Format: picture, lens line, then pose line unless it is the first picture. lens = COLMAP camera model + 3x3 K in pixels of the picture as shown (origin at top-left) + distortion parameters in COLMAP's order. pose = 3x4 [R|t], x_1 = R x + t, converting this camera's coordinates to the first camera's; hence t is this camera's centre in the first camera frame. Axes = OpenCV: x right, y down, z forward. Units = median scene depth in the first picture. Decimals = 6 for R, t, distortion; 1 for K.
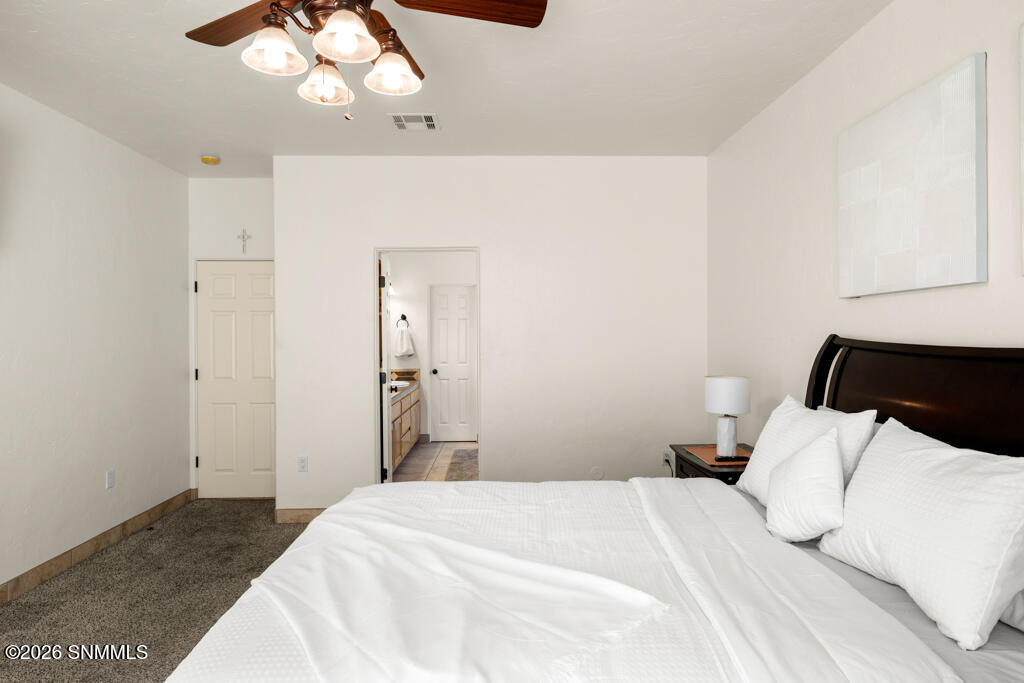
lens RADIAL K [[580.3, 0, 508.7], [0, 580.3, 337.0], [0, 0, 1]] dist [-0.001739, 0.000271]
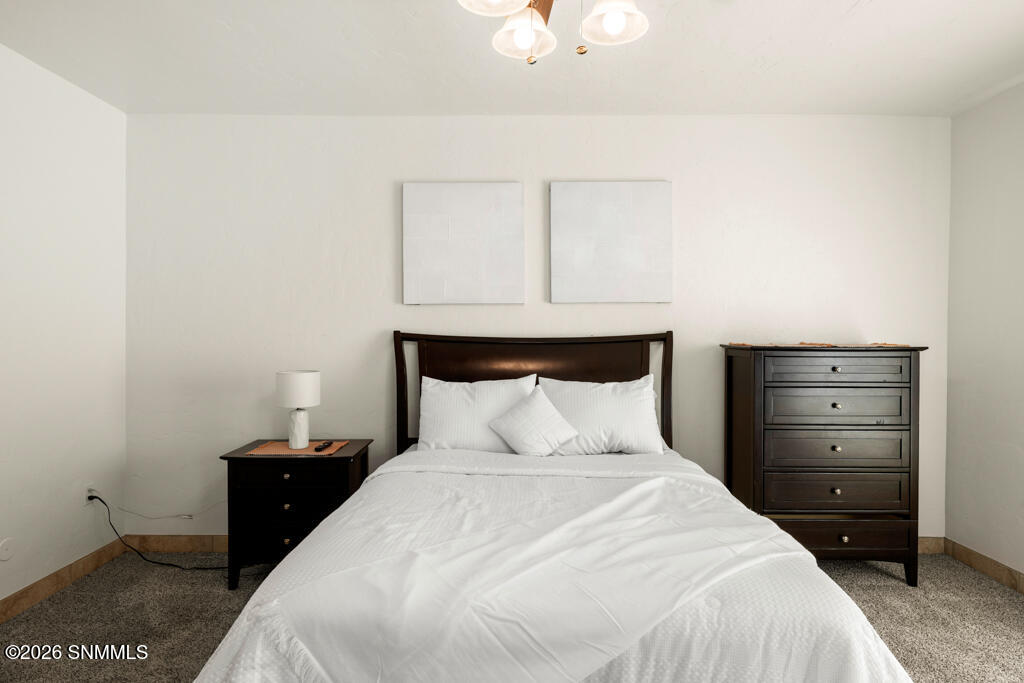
lens RADIAL K [[580.3, 0, 508.7], [0, 580.3, 337.0], [0, 0, 1]] dist [-0.001739, 0.000271]
pose [[0.024158, -0.010359, 0.999654, -1.036826], [0.003570, 0.999941, 0.010276, -0.004636], [-0.999702, 0.003320, 0.024194, 0.955760]]
